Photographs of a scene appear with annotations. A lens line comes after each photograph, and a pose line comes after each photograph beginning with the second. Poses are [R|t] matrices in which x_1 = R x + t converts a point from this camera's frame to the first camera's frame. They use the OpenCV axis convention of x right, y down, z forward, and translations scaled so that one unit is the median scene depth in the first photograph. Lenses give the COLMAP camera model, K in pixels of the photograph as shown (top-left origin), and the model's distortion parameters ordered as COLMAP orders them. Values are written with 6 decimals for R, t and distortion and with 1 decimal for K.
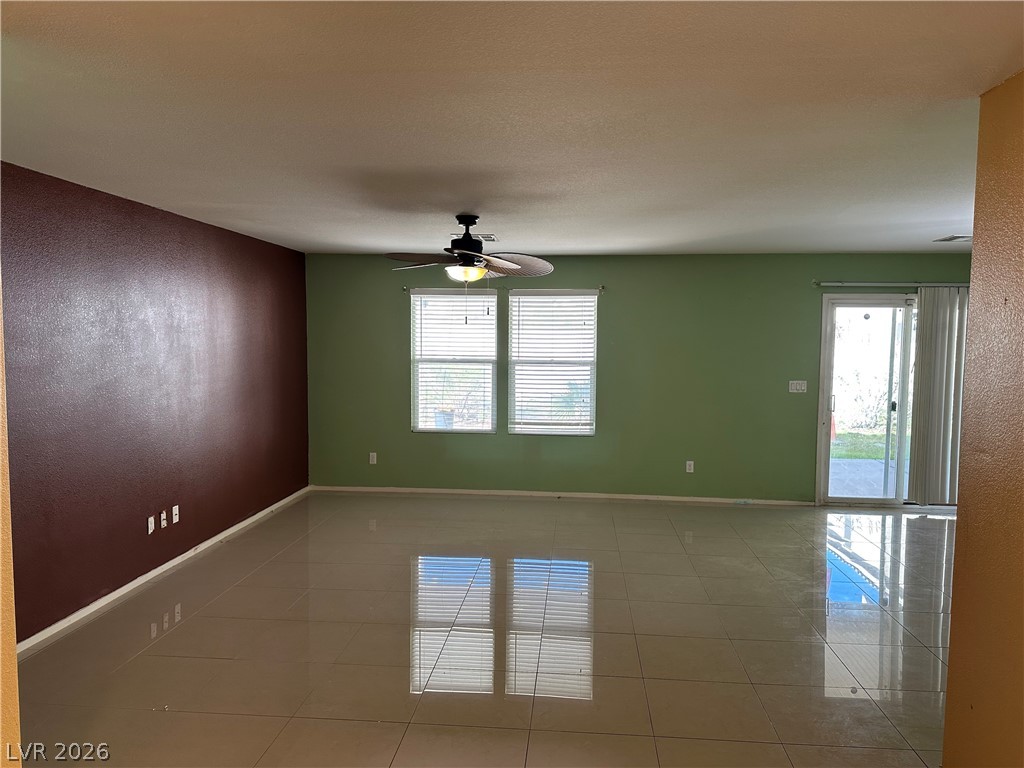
lens RADIAL K [[713.9, 0, 518.7], [0, 713.9, 385.3], [0, 0, 1]] dist [0.047200, -0.048624]
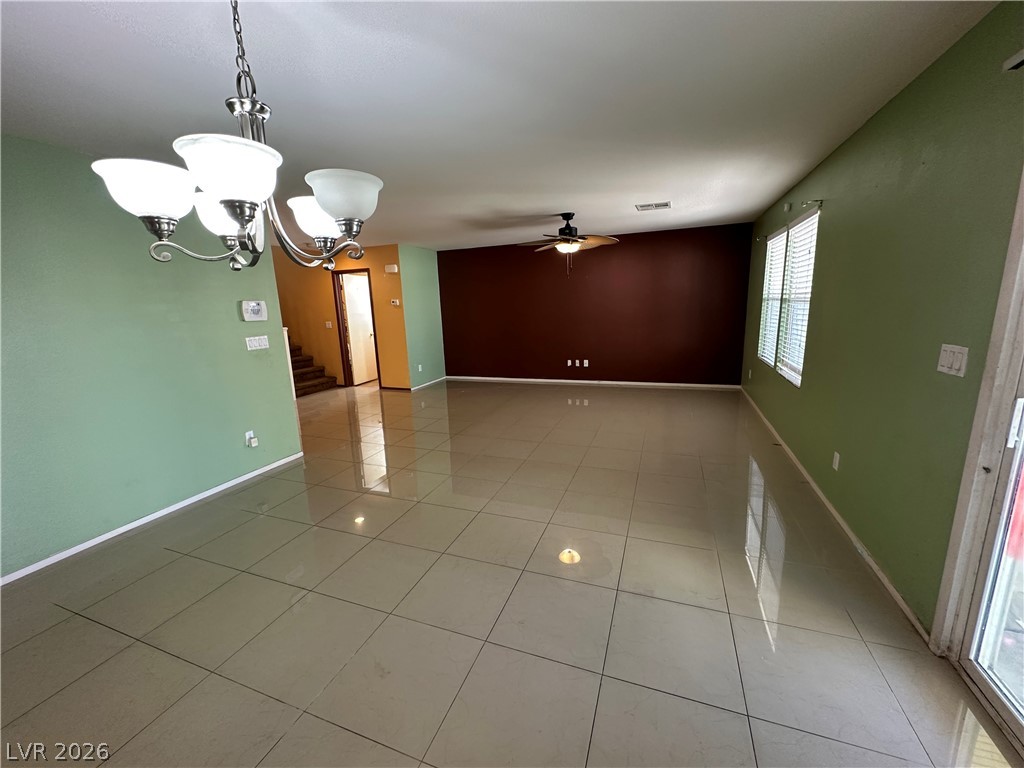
lens RADIAL K [[407.2, 0, 512.0], [0, 407.2, 384.0], [0, 0, 1]] dist [-0.001209, -0.000144]
pose [[-0.297816, 0.185186, -0.936489, 0.953917], [-0.034903, 0.978236, 0.204541, -0.031807], [0.953985, 0.093602, -0.284871, 1.180722]]
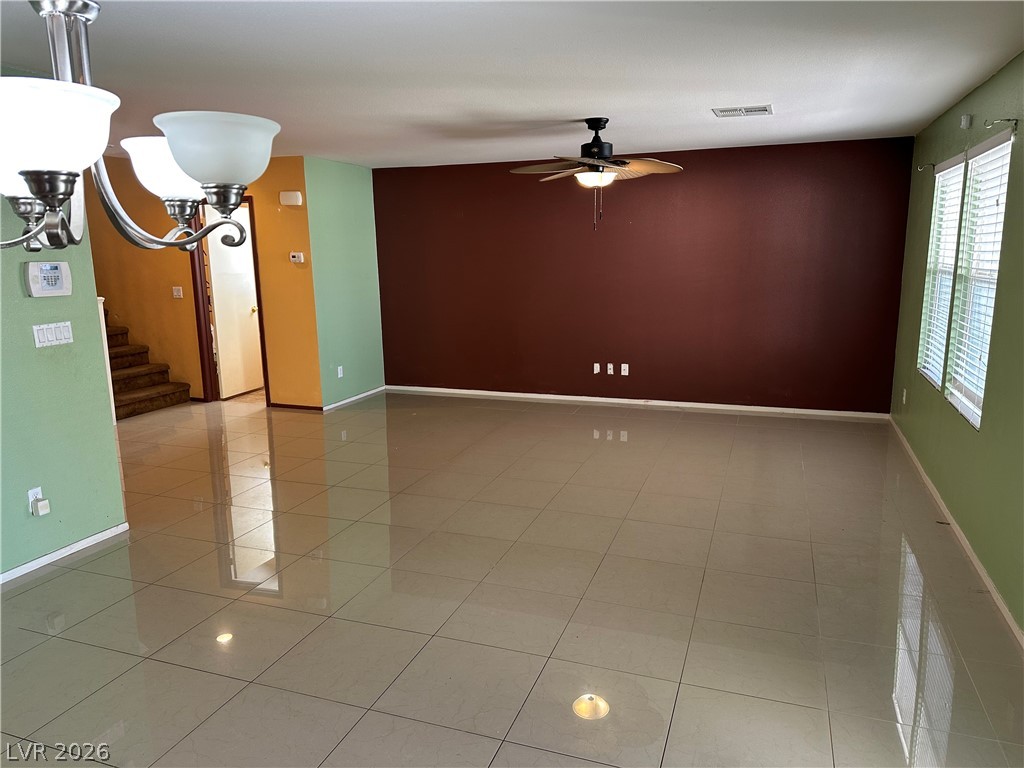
lens RADIAL K [[713.9, 0, 518.7], [0, 713.9, 385.3], [0, 0, 1]] dist [0.047200, -0.048624]
pose [[-0.278893, 0.170873, -0.944998, 0.971666], [-0.058038, 0.979245, 0.194194, -0.059849], [0.958567, 0.109005, -0.263188, 1.192775]]
